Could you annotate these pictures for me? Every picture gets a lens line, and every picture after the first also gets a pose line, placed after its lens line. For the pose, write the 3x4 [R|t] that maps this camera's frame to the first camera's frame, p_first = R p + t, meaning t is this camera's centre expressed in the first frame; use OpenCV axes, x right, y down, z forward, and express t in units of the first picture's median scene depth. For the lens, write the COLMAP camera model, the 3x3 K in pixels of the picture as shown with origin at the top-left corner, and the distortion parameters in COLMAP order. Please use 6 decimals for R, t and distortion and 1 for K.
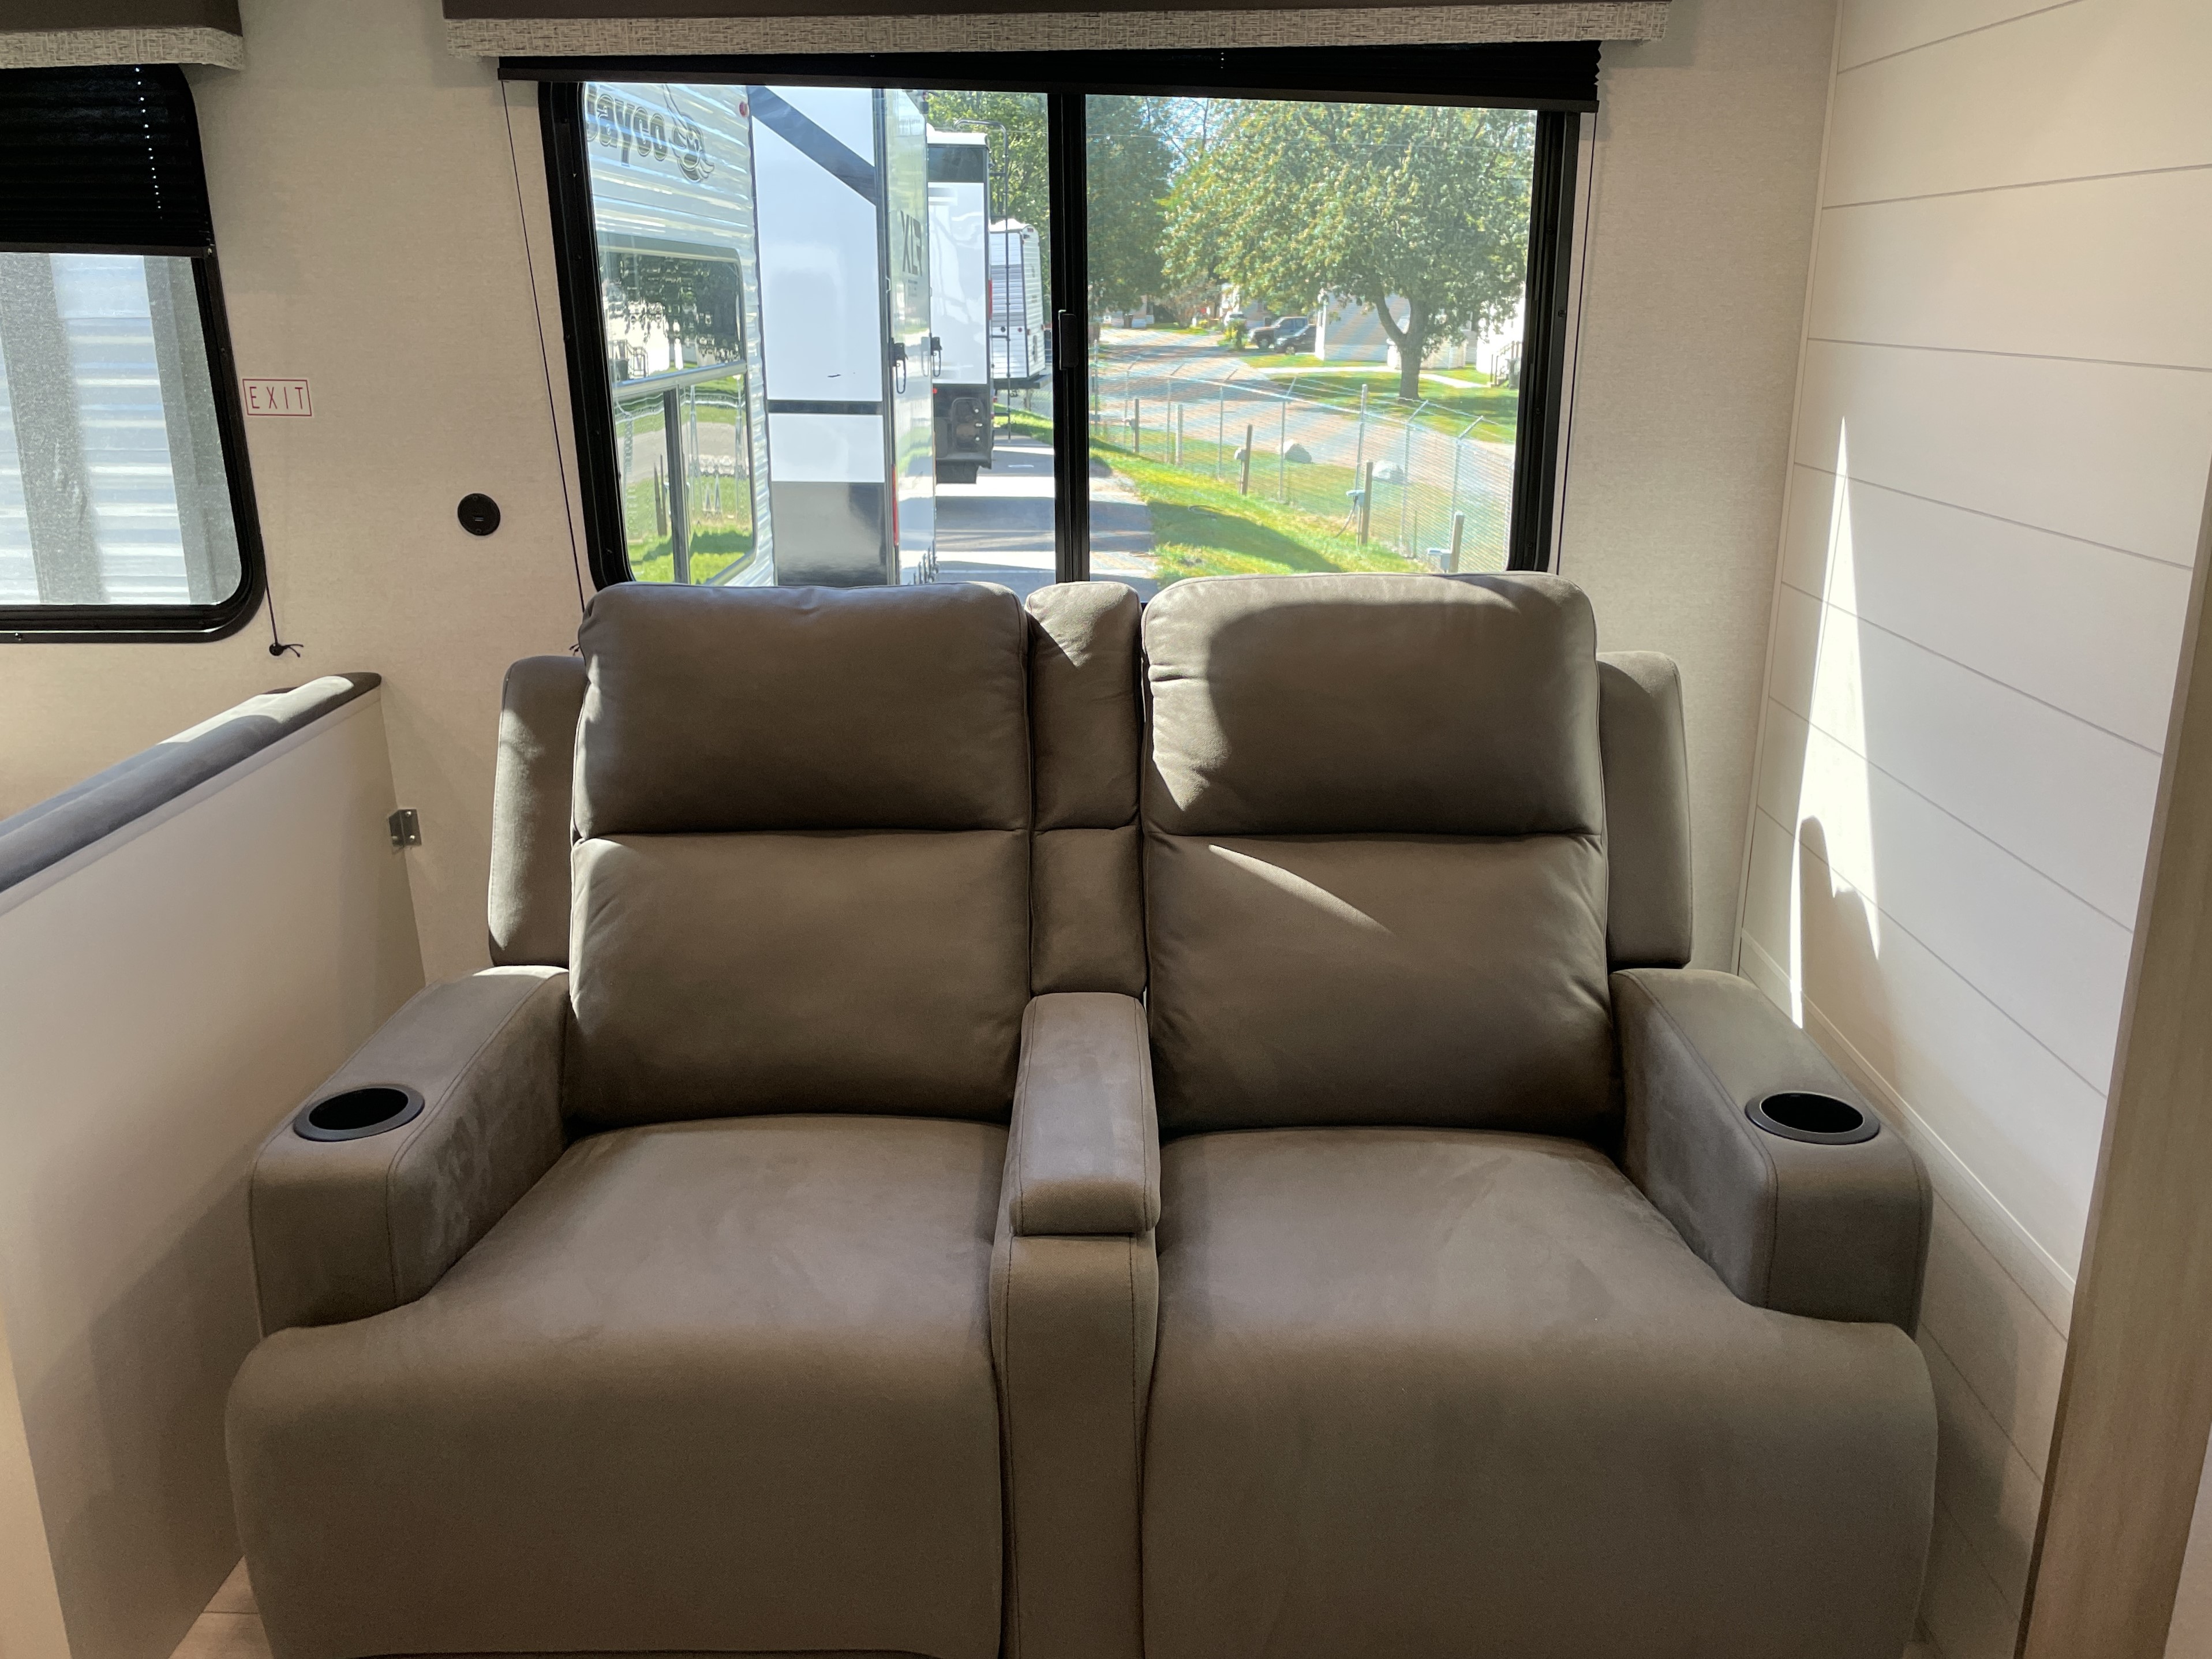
lens RADIAL K [[1894.4, 0, 1106.0], [0, 1894.4, 829.5], [0, 0, 1]] dist [-0.004561, -0.014543]
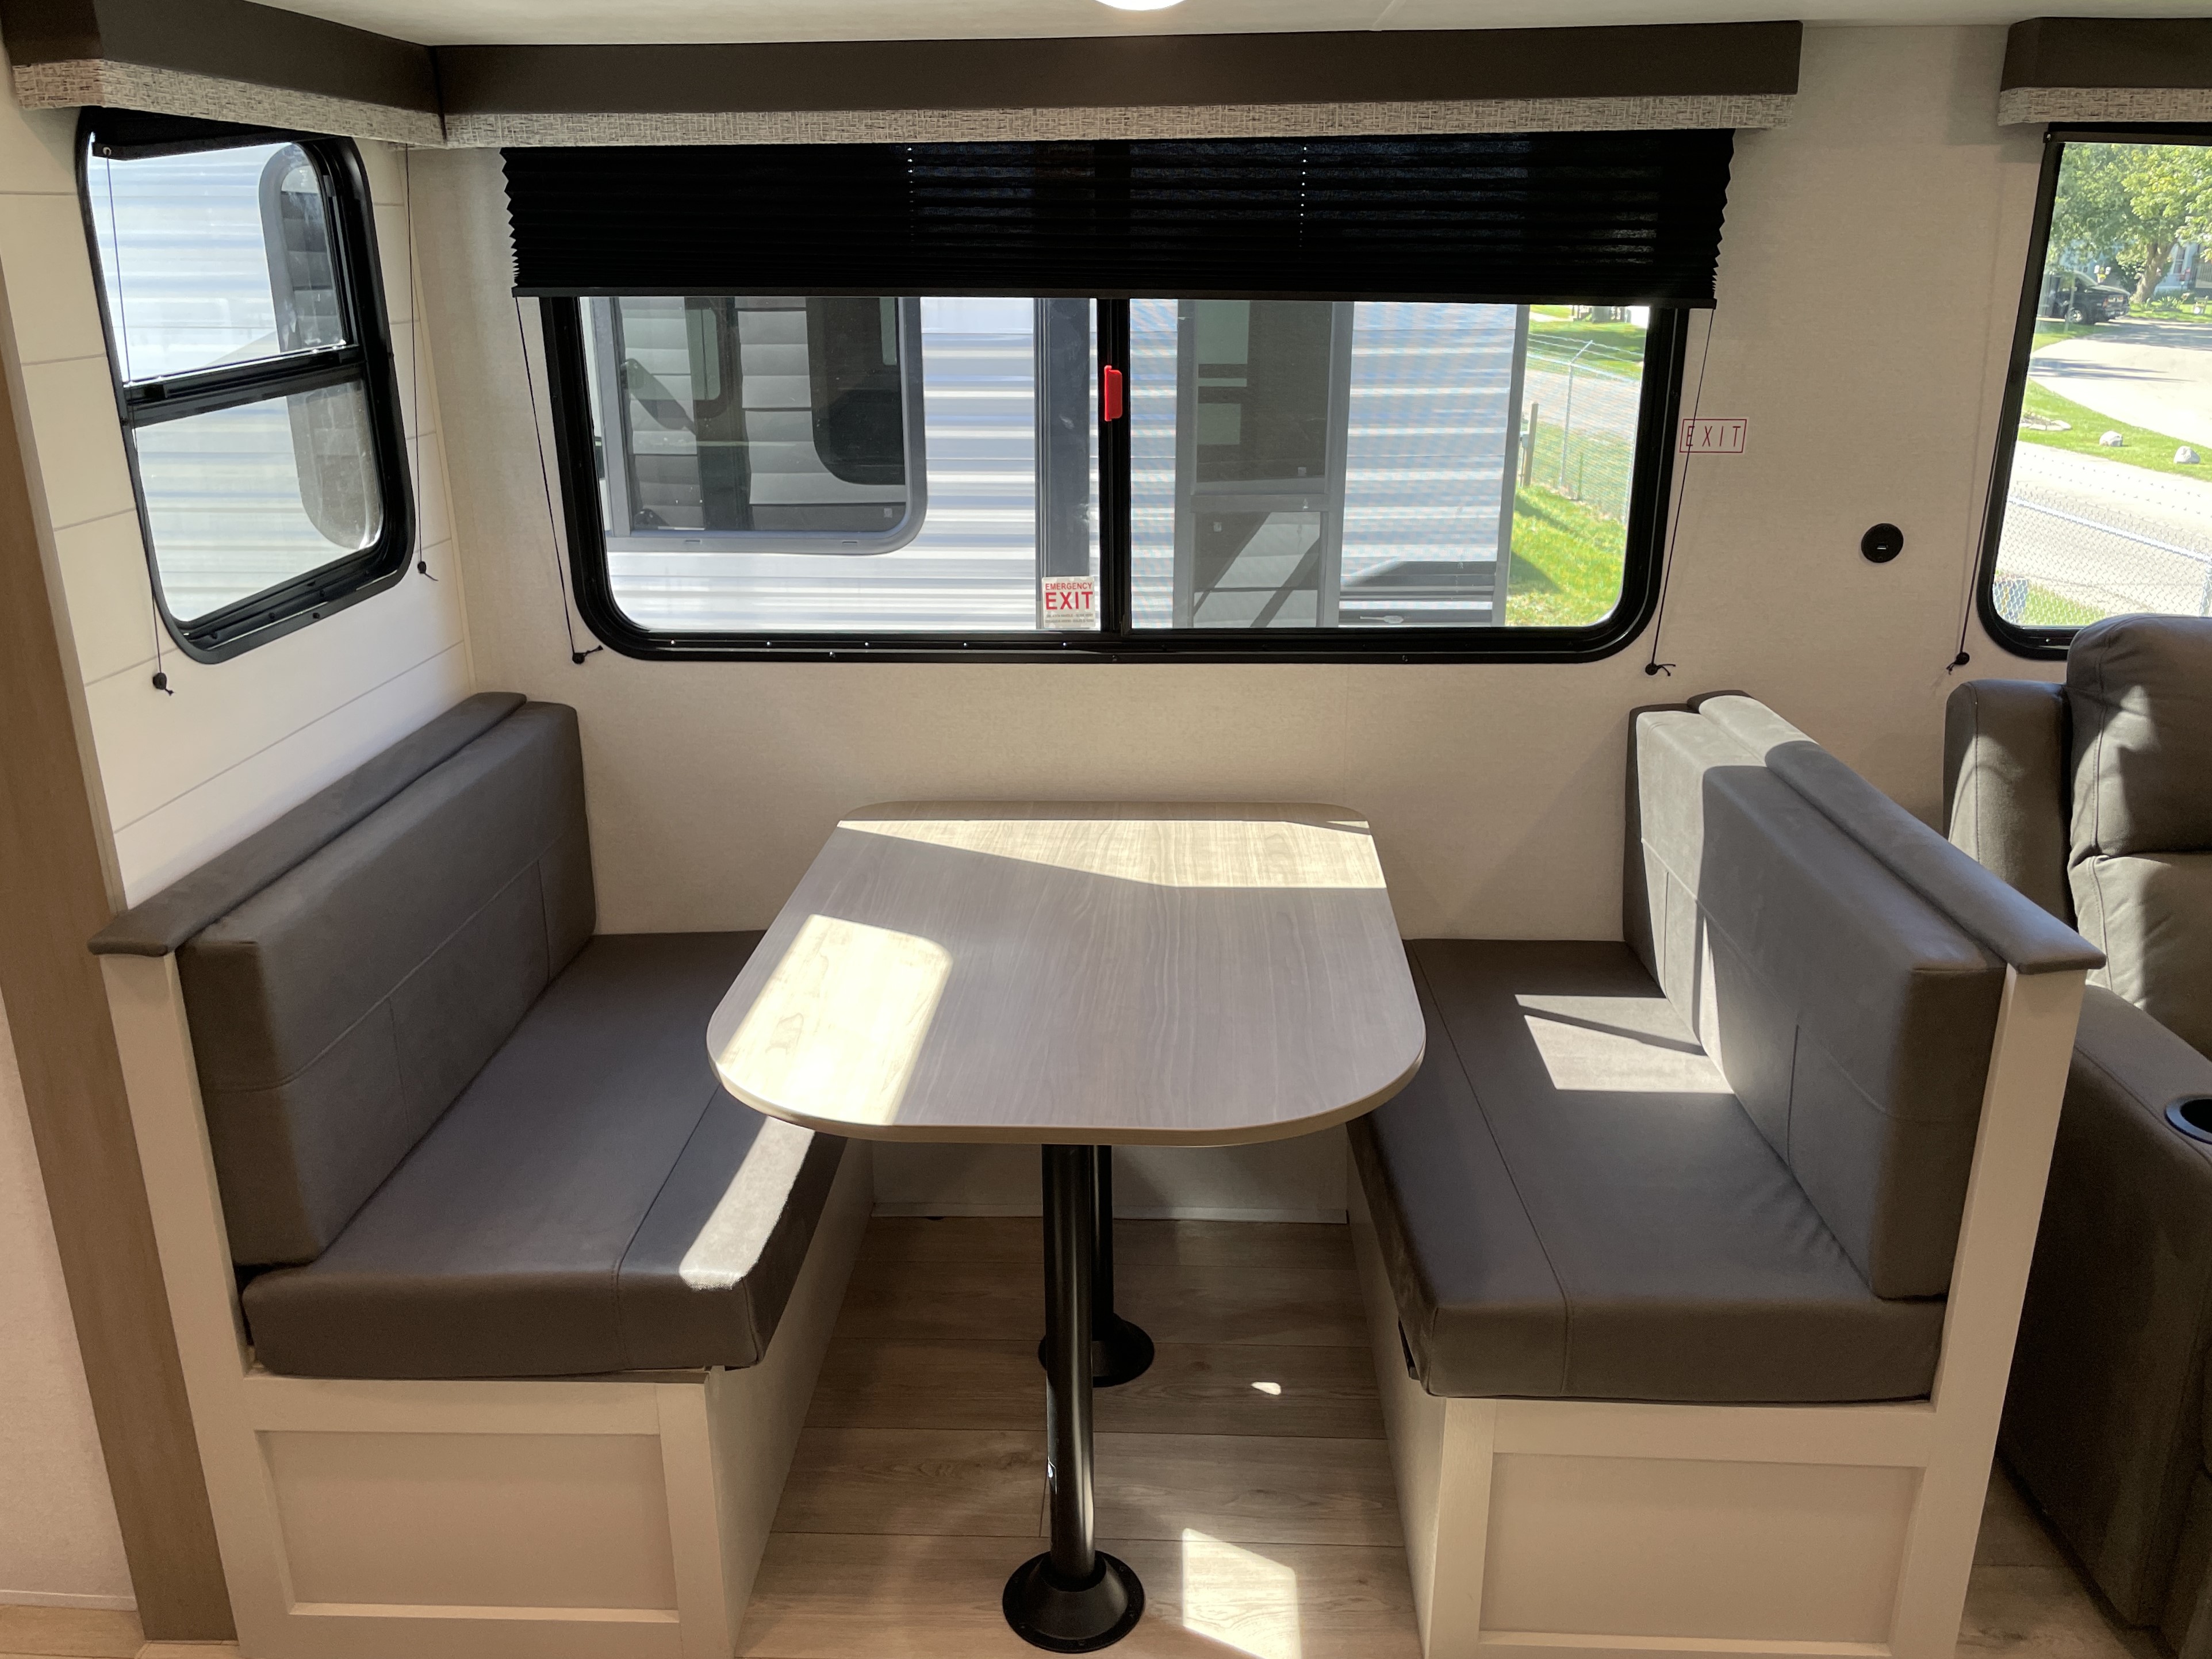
lens RADIAL K [[1858.6, 0, 1106.0], [0, 1858.6, 829.5], [0, 0, 1]] dist [0.068015, -0.104851]
pose [[0.999795, 0.004204, -0.019785, -0.788638], [-0.003466, 0.999302, 0.037193, -0.046095], [0.019928, -0.037117, 0.999112, -0.075417]]
